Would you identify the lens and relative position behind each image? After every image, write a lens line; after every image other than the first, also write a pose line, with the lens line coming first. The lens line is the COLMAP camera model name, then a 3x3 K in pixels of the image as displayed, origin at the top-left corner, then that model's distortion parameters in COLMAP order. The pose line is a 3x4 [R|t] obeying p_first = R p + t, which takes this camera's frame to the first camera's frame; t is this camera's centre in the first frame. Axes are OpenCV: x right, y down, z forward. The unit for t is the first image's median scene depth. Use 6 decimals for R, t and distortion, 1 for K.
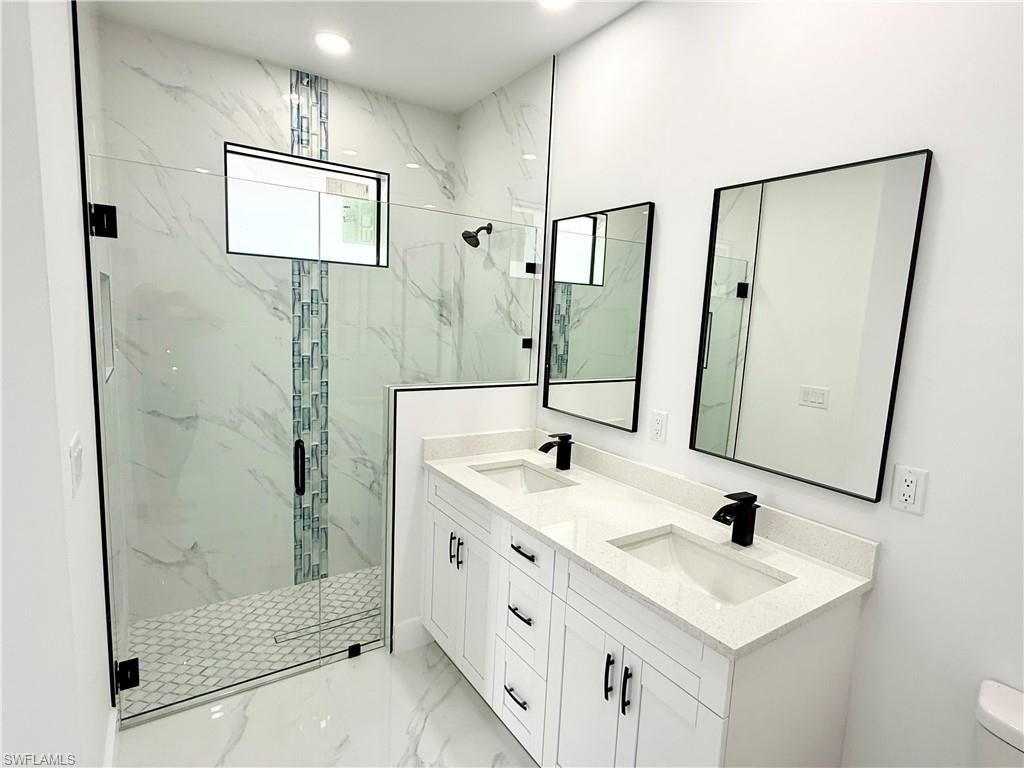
lens RADIAL K [[526.3, 0, 512.0], [0, 526.3, 384.0], [0, 0, 1]] dist [-0.001612, -0.000335]
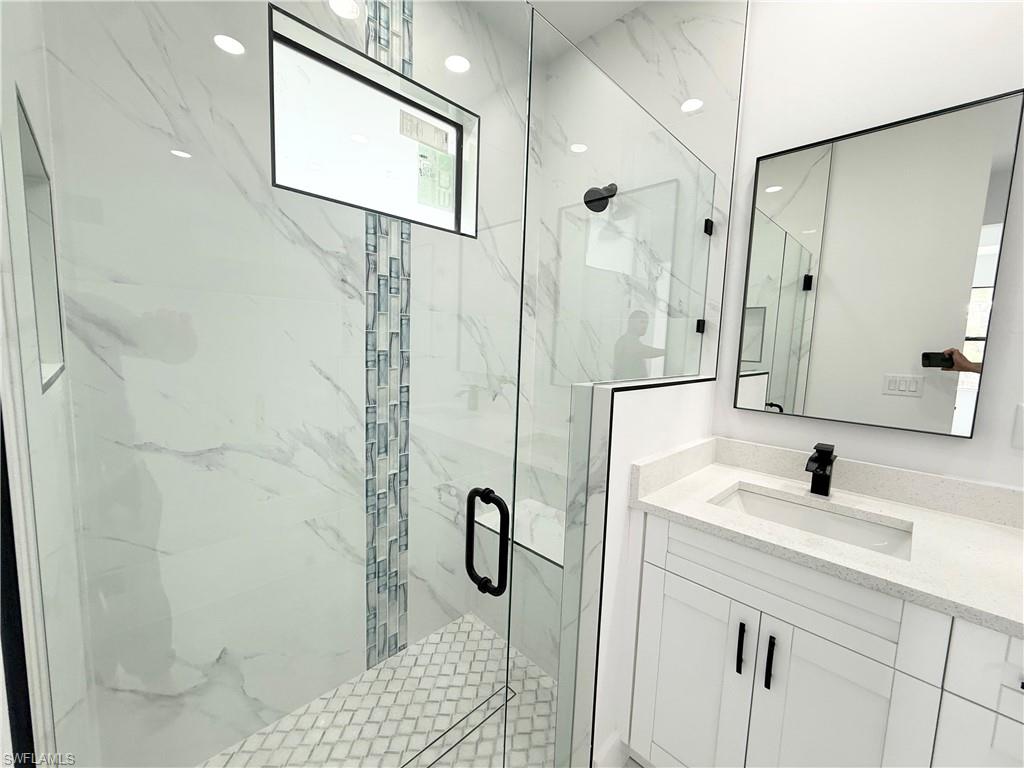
lens RADIAL K [[407.6, 0, 512.0], [0, 407.6, 384.0], [0, 0, 1]] dist [-0.000471, 0.000044]
pose [[0.982309, -0.032438, 0.184435, -0.322642], [0.036045, 0.999218, -0.016239, 0.006705], [-0.183764, 0.022600, 0.982710, 0.425128]]
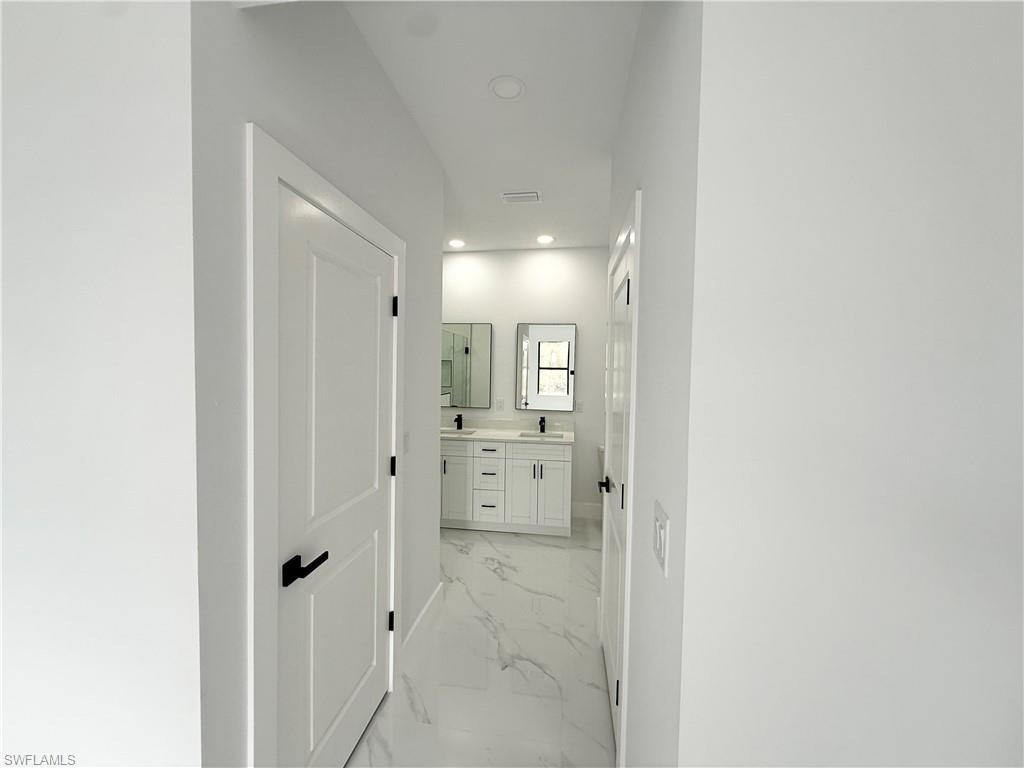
lens RADIAL K [[407.6, 0, 512.0], [0, 407.6, 384.0], [0, 0, 1]] dist [-0.000471, 0.000044]
pose [[0.671811, -0.056617, 0.738556, -0.858792], [0.105457, 0.994229, -0.019710, 0.016967], [-0.733177, 0.091127, 0.673904, -0.334254]]
